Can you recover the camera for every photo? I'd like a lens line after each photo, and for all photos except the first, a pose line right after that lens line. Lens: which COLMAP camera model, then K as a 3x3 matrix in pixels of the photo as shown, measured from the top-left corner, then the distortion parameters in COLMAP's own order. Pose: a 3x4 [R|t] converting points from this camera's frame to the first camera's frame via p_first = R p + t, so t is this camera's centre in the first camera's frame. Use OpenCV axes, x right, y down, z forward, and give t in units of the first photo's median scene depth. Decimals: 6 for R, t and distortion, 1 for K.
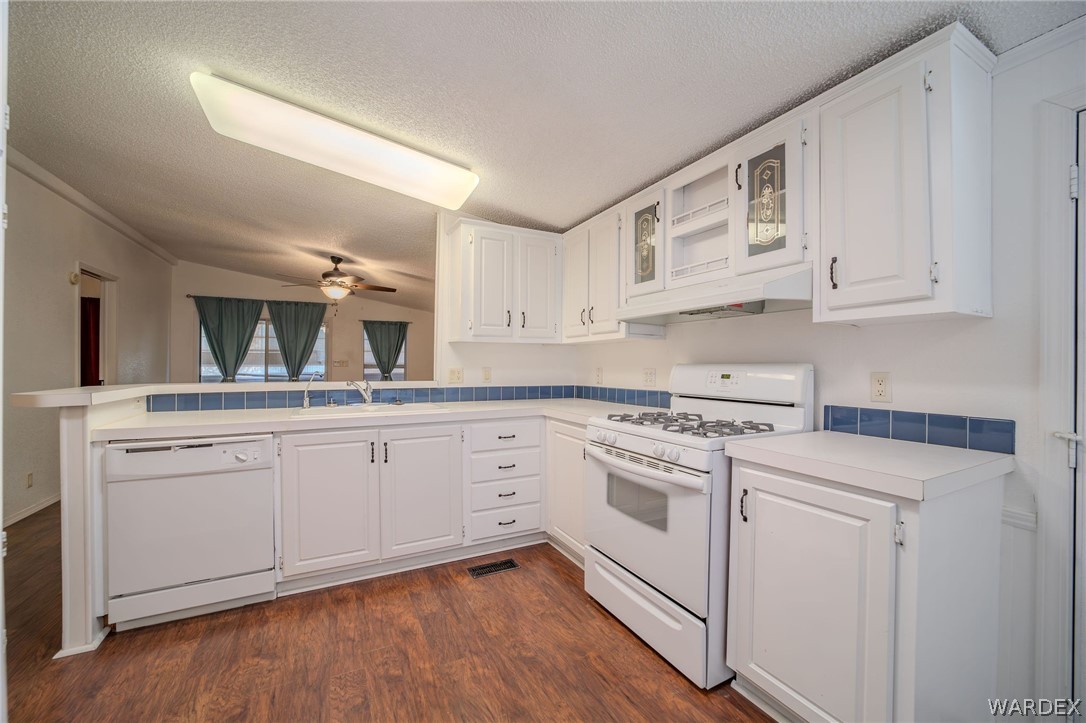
lens RADIAL K [[420.8, 0, 544.5], [0, 420.8, 365.1], [0, 0, 1]] dist [-0.036933, 0.008734]
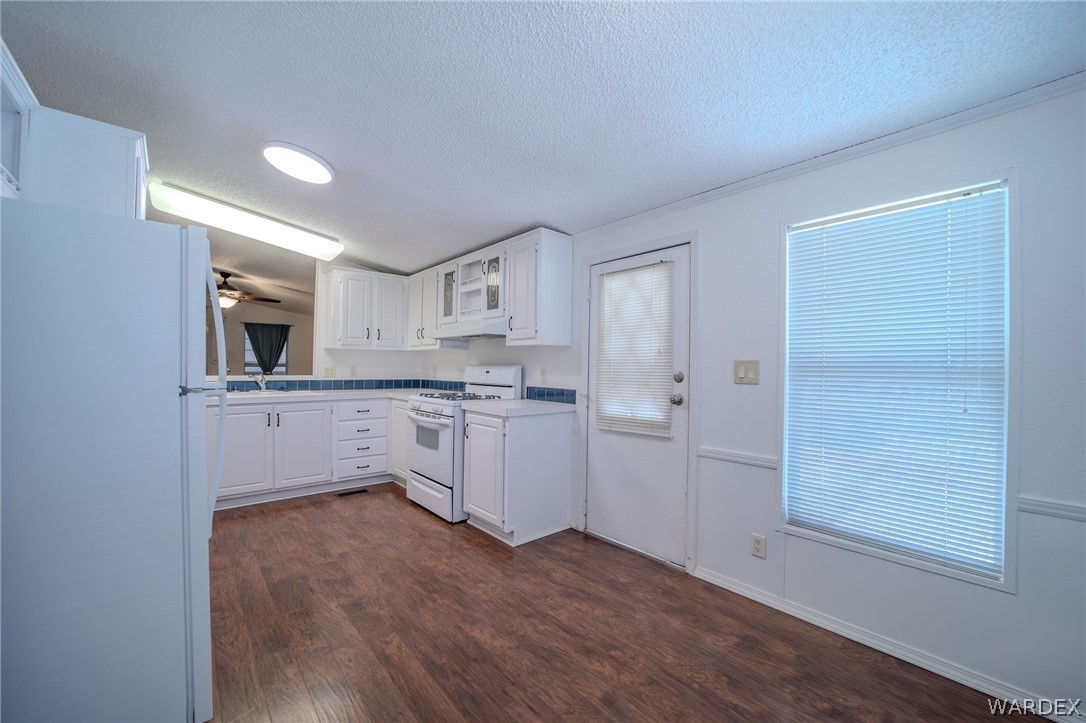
lens RADIAL K [[420.8, 0, 543.6], [0, 420.8, 365.0], [0, 0, 1]] dist [-0.036933, 0.008734]
pose [[0.971180, 0.008824, 0.238186, 0.196427], [-0.008353, 0.999961, -0.002987, 0.000144], [-0.238203, 0.000911, 0.971215, -0.684231]]
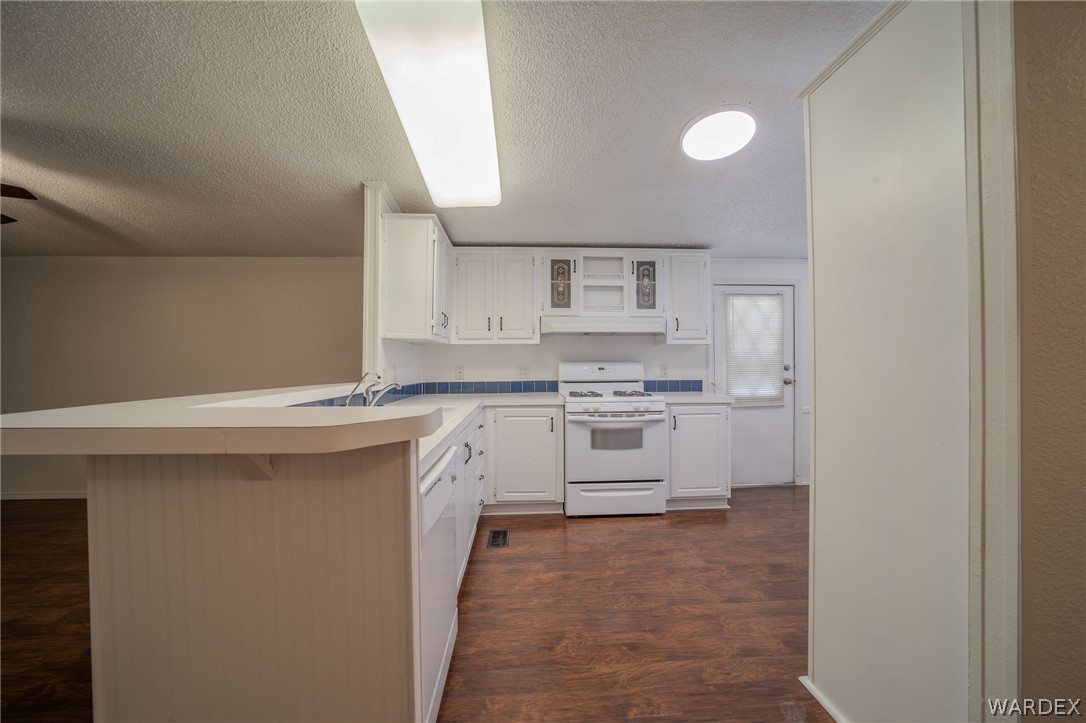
lens RADIAL K [[420.8, 0, 545.3], [0, 420.8, 366.2], [0, 0, 1]] dist [-0.036933, 0.008734]
pose [[0.413235, -0.007873, 0.910591, -1.096594], [0.006990, 0.999961, 0.005474, 0.003903], [-0.910598, 0.004103, 0.413273, 0.392721]]
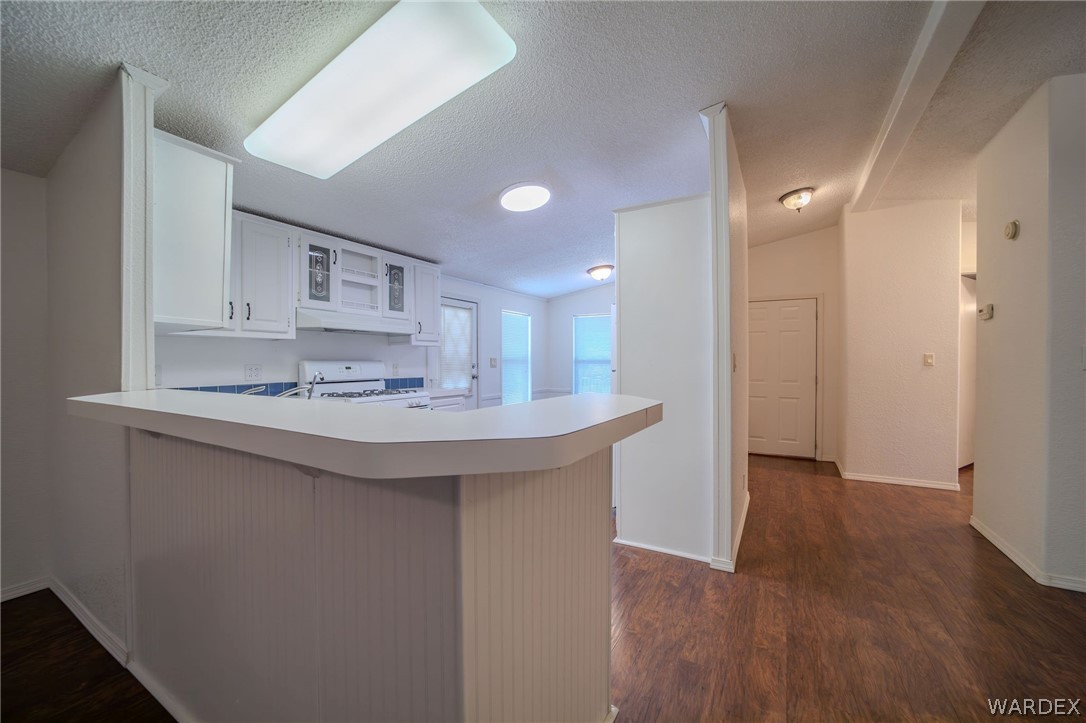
lens RADIAL K [[420.8, 0, 543.2], [0, 420.8, 364.5], [0, 0, 1]] dist [-0.036933, 0.008734]
pose [[-0.535929, -0.007883, 0.844226, -1.207323], [0.000865, 0.999951, 0.009885, -0.003183], [-0.844263, 0.006028, -0.535896, 1.036616]]
